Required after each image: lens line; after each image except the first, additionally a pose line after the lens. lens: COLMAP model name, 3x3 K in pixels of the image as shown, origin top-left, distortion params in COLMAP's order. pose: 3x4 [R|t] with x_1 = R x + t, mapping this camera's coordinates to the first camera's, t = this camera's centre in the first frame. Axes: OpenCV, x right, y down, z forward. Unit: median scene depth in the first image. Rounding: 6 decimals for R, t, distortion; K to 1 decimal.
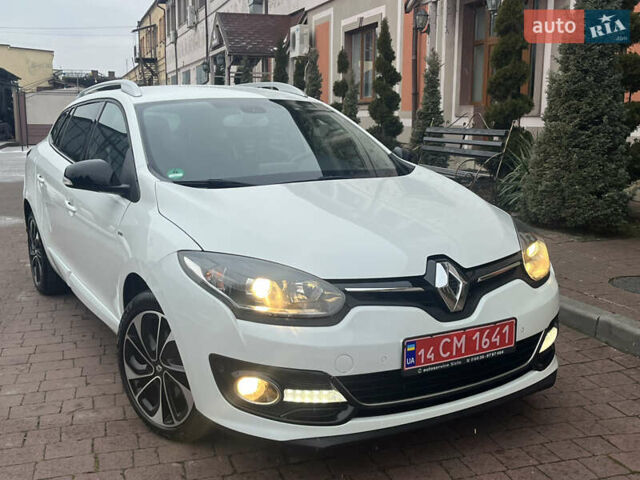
lens RADIAL K [[694.0, 0, 317.8], [0, 694.0, 247.0], [0, 0, 1]] dist [0.076671, 0.000000]
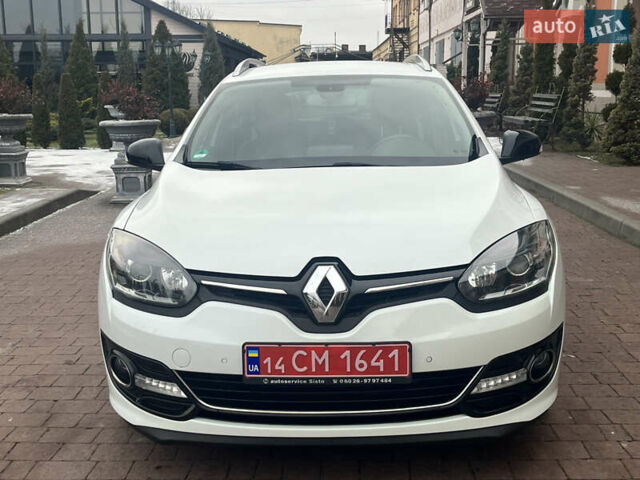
lens RADIAL K [[798.5, 0, 325.7], [0, 798.5, 239.4], [0, 0, 1]] dist [0.040683, 0.000000]
pose [[0.840708, 0.085072, -0.534765, 0.719475], [-0.082638, 0.996170, 0.028558, -0.039410], [0.535146, 0.020183, 0.844518, 0.155631]]
